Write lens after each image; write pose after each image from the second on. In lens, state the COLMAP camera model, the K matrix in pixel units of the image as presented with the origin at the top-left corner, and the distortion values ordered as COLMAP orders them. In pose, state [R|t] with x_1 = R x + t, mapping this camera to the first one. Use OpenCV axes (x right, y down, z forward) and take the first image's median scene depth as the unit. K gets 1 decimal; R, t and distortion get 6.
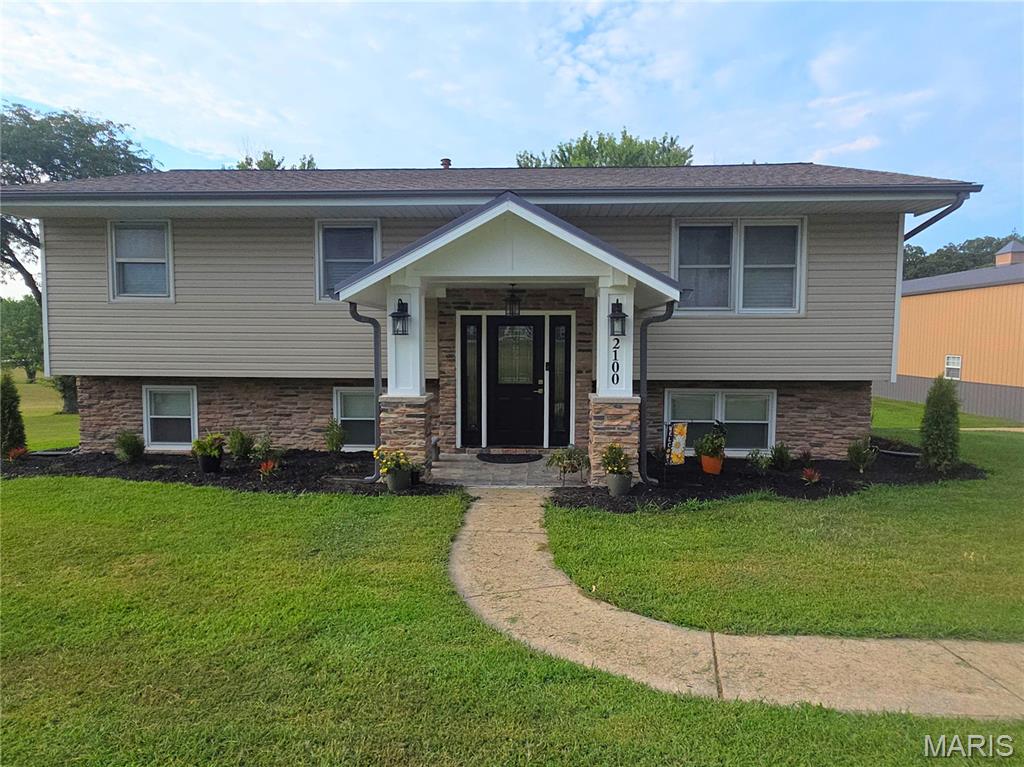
lens RADIAL K [[611.4, 0, 509.3], [0, 611.4, 377.0], [0, 0, 1]] dist [0.002399, 0.001520]
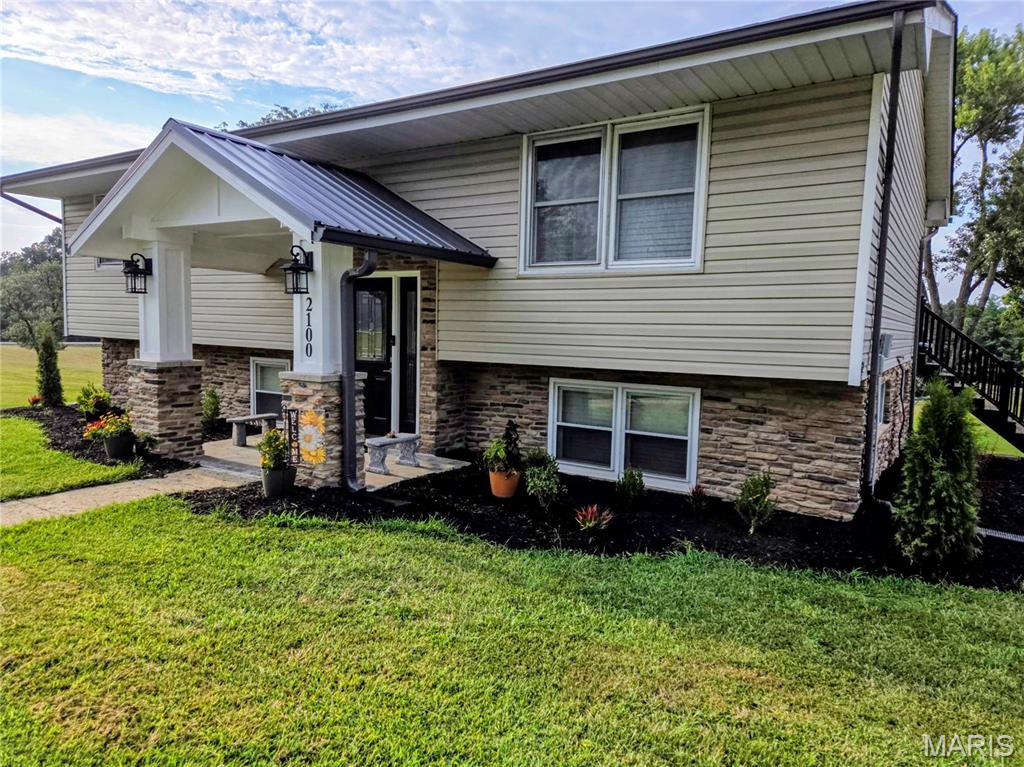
lens RADIAL K [[675.8, 0, 510.2], [0, 675.8, 389.1], [0, 0, 1]] dist [0.081730, -0.068853]
pose [[0.865303, 0.065494, -0.496951, 0.645937], [-0.054459, 0.997842, 0.036682, 0.005625], [0.498281, -0.004678, 0.867003, 0.293740]]
